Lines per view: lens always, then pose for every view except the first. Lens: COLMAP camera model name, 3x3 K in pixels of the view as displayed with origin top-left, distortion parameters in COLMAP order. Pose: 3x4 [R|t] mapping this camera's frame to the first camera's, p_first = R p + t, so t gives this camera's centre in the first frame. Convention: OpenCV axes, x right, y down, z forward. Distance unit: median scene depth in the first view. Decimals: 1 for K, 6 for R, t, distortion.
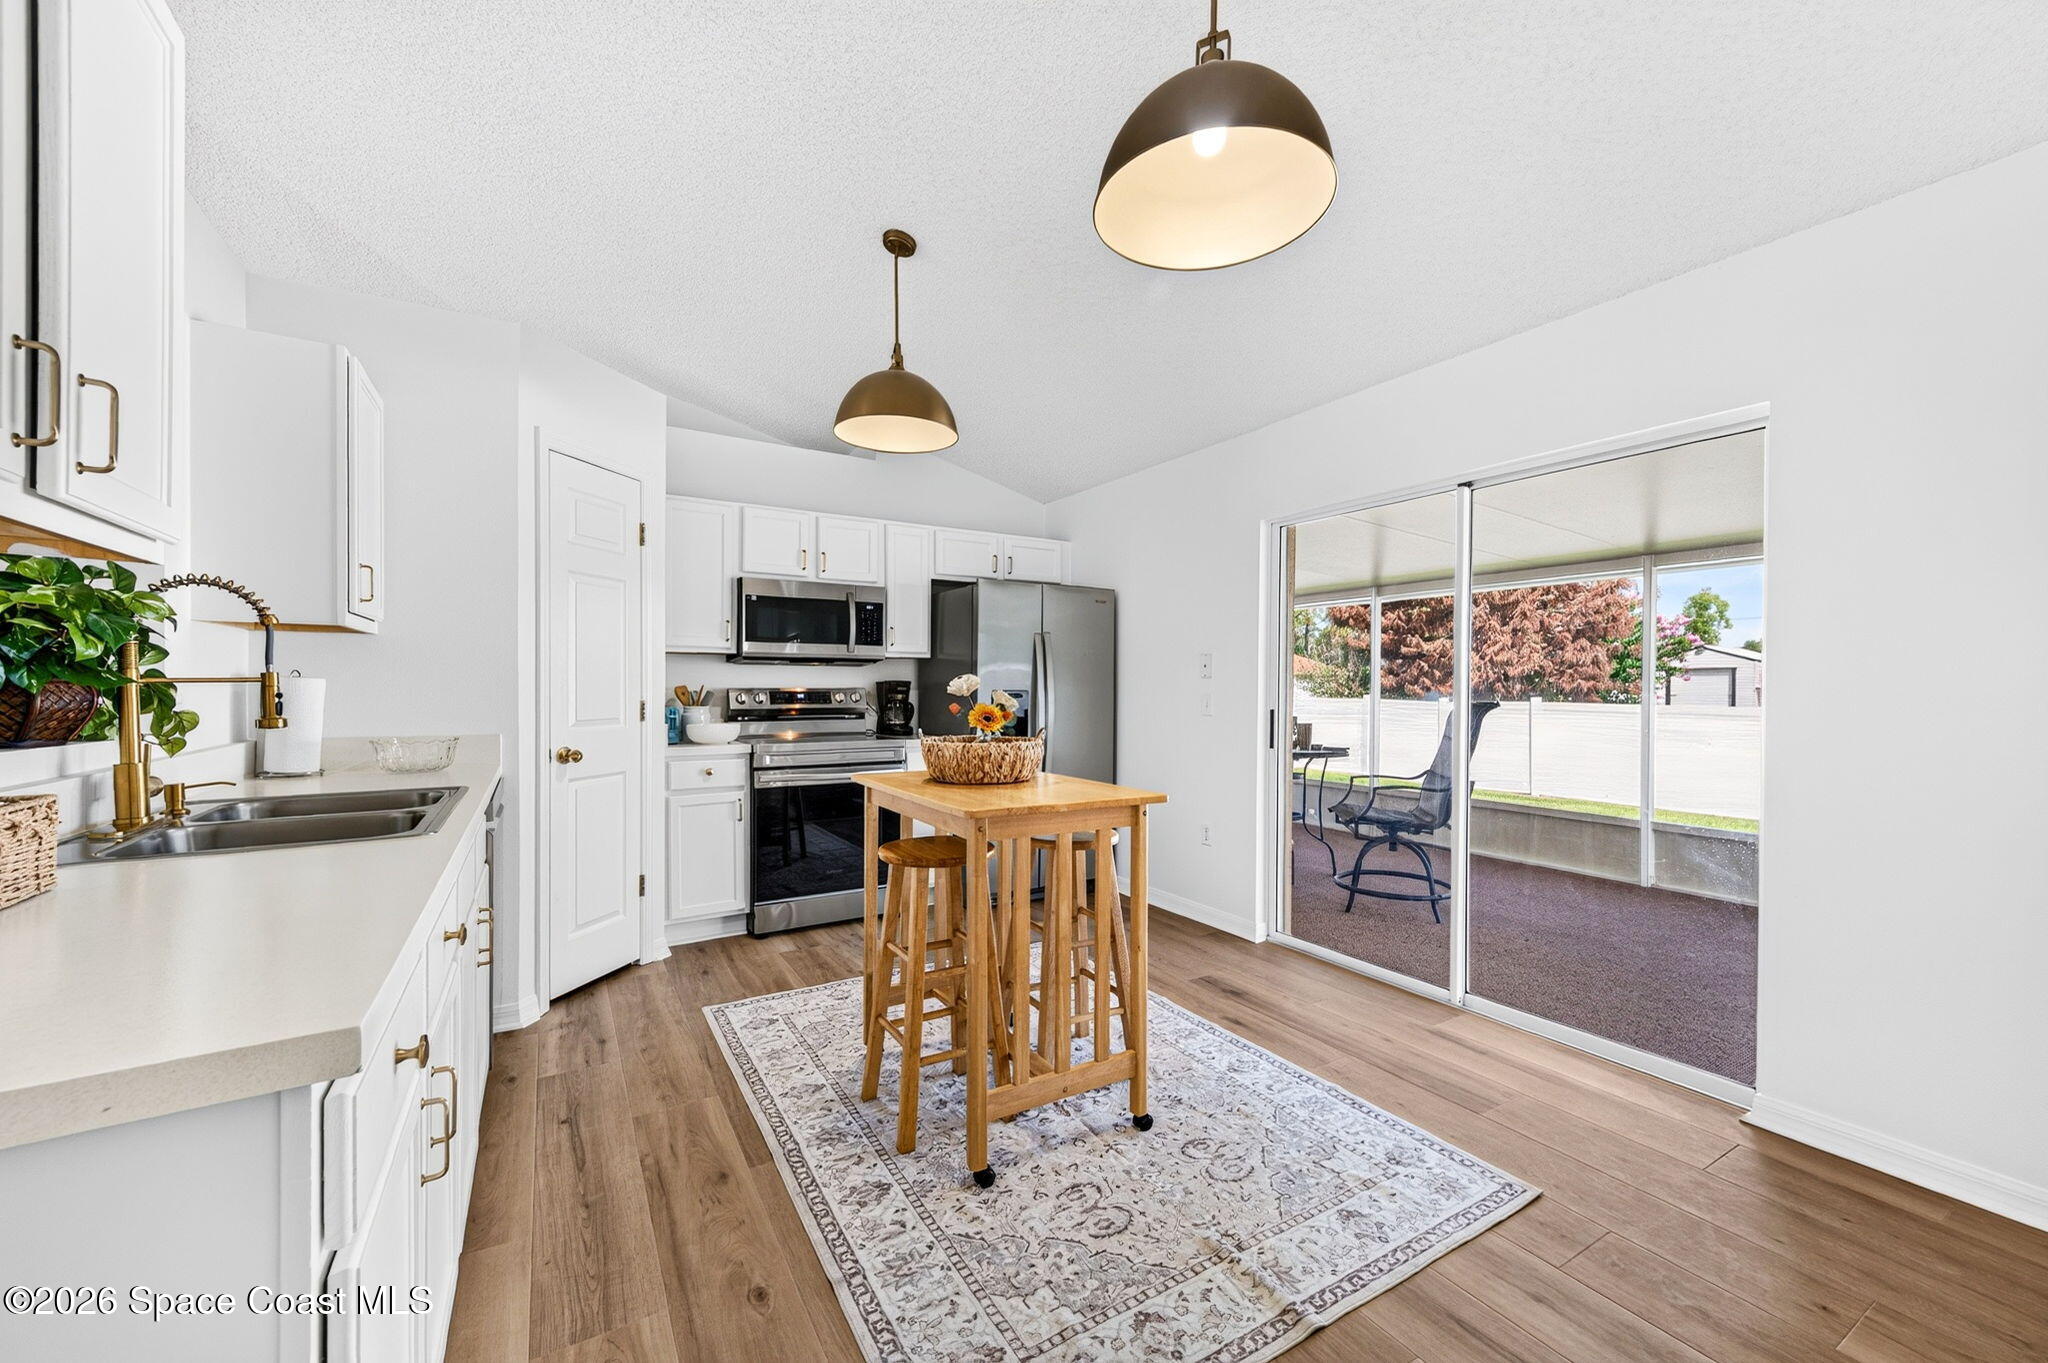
lens RADIAL K [[807.7, 0, 1024.0], [0, 807.7, 681.5], [0, 0, 1]] dist [0.001919, 0.000068]
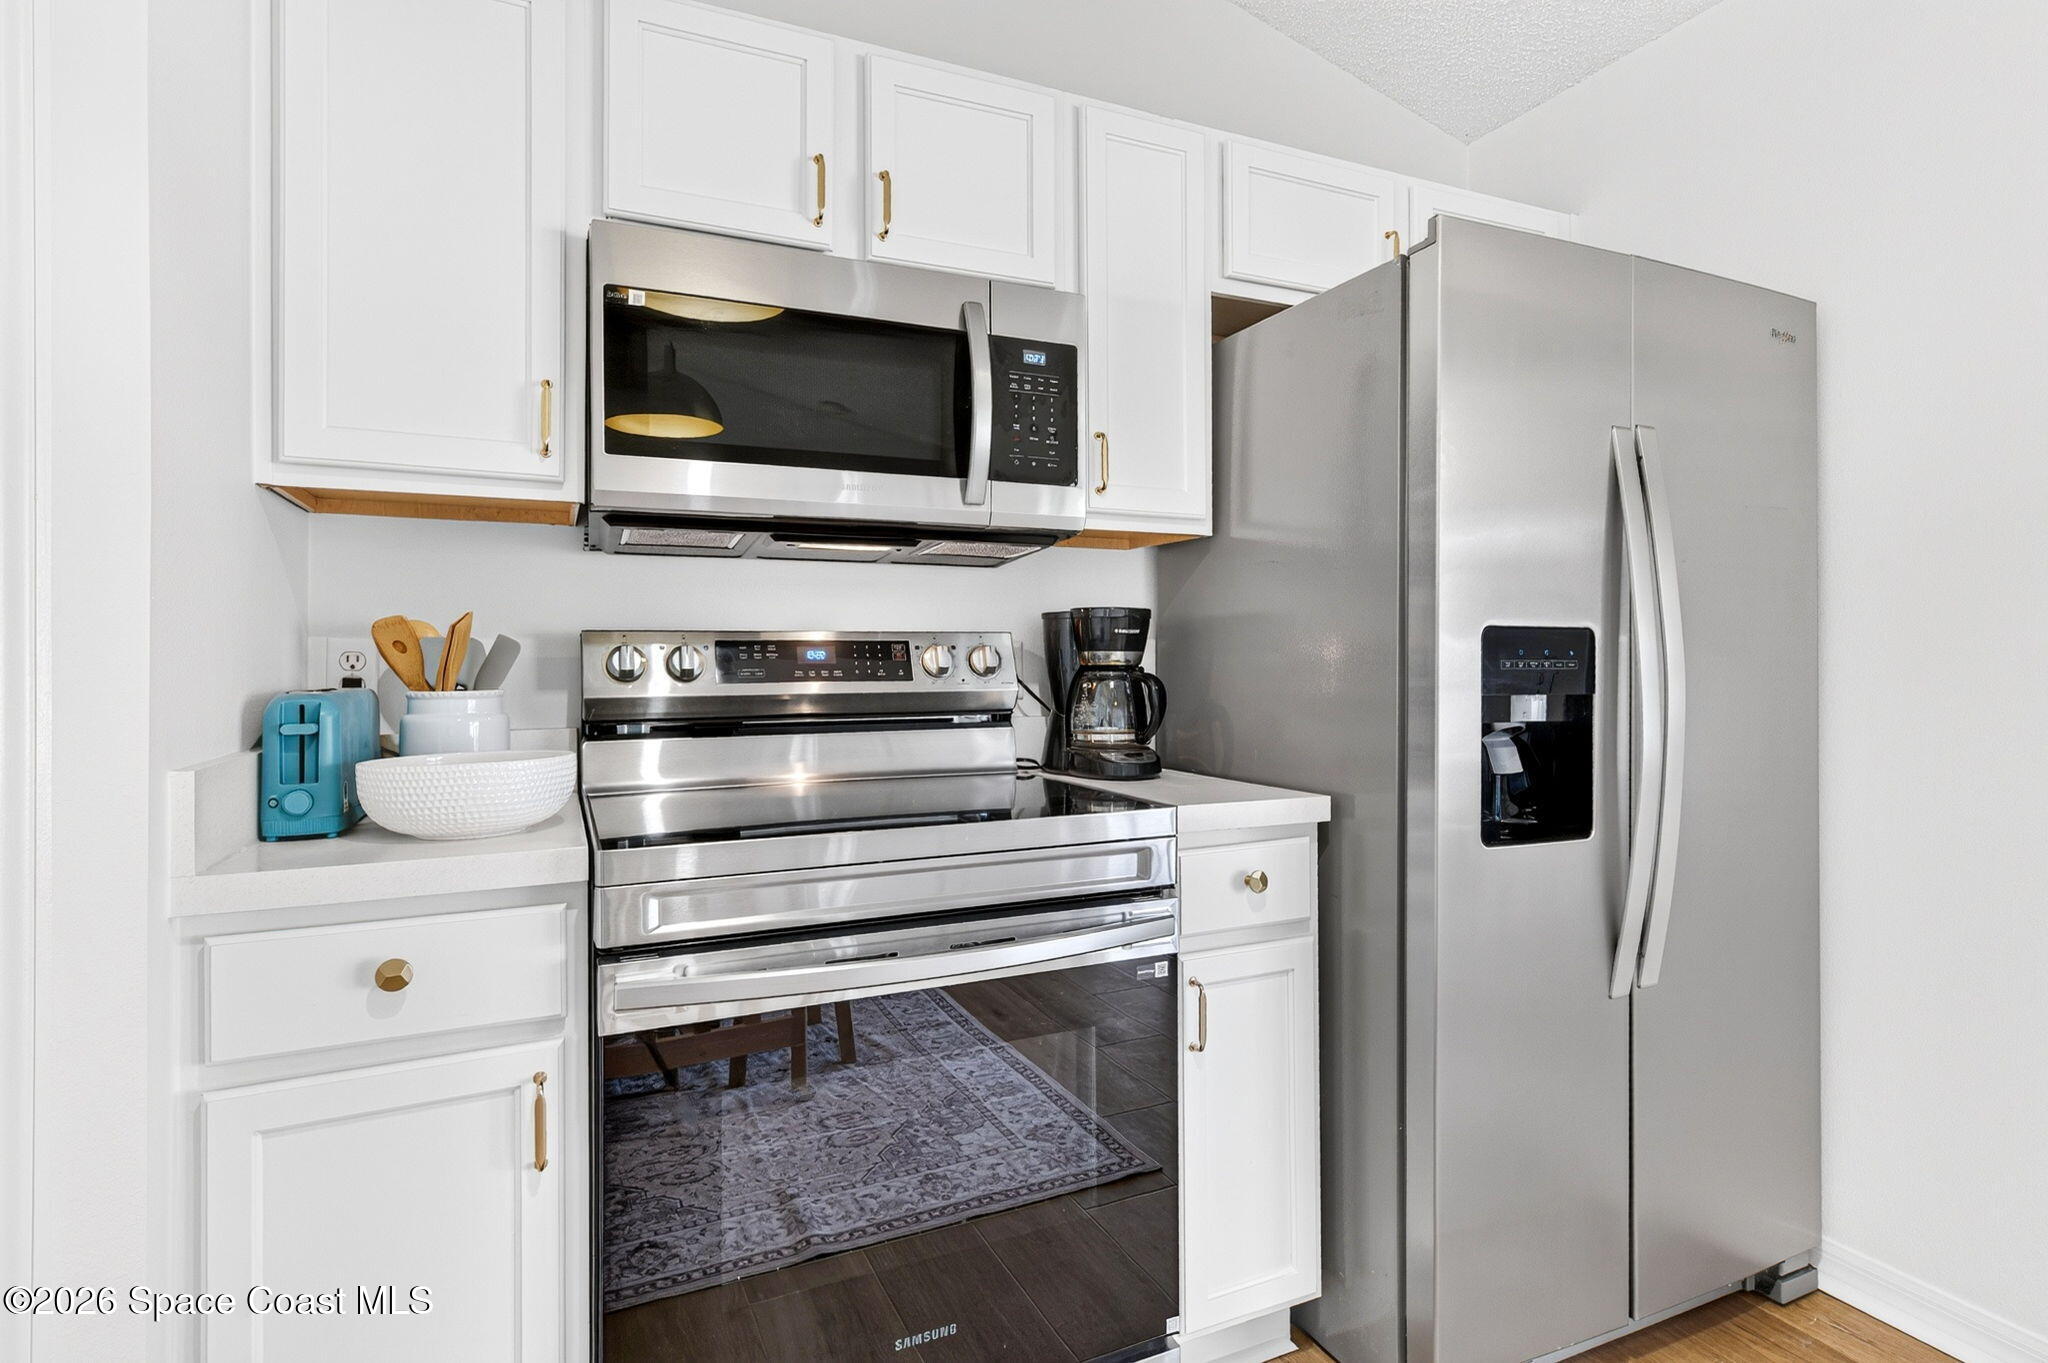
lens RADIAL K [[998.0, 0, 1016.3], [0, 998.0, 656.6], [0, 0, 1]] dist [0.001333, 0.000067]
pose [[0.991267, -0.002816, -0.131841, -0.152243], [0.003018, 0.999995, 0.001330, 0.018849], [0.131837, -0.001717, 0.991270, 0.643447]]
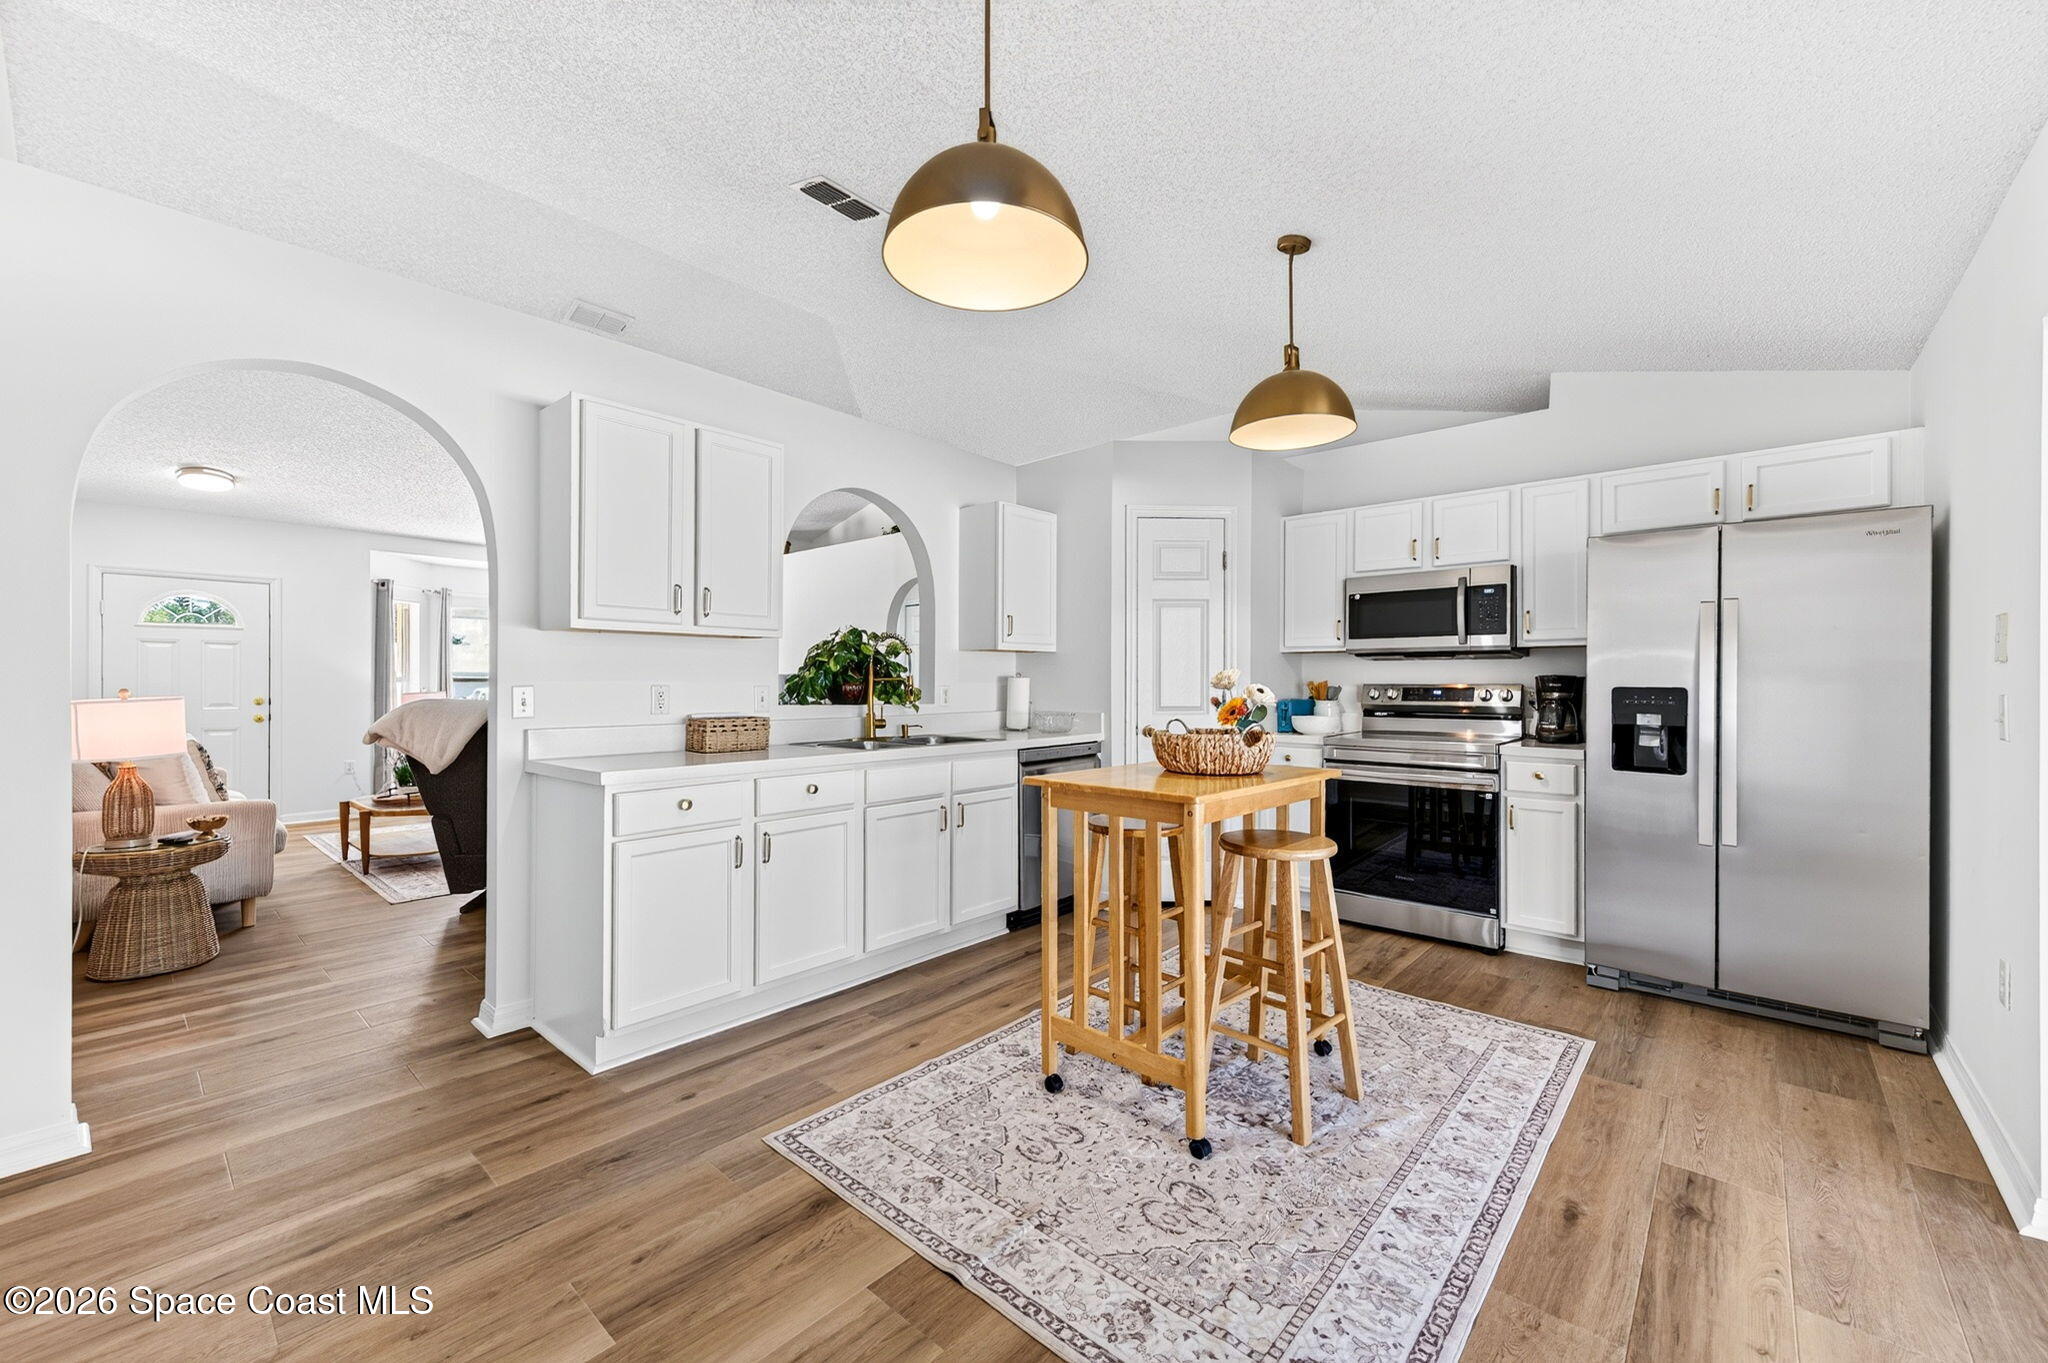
lens RADIAL K [[807.7, 0, 1024.0], [0, 807.7, 681.5], [0, 0, 1]] dist [0.001919, 0.000068]
pose [[0.297636, 0.004188, -0.954670, 0.502594], [0.003635, 0.999978, 0.005520, -0.002209], [0.954672, -0.005113, 0.297615, 0.271145]]
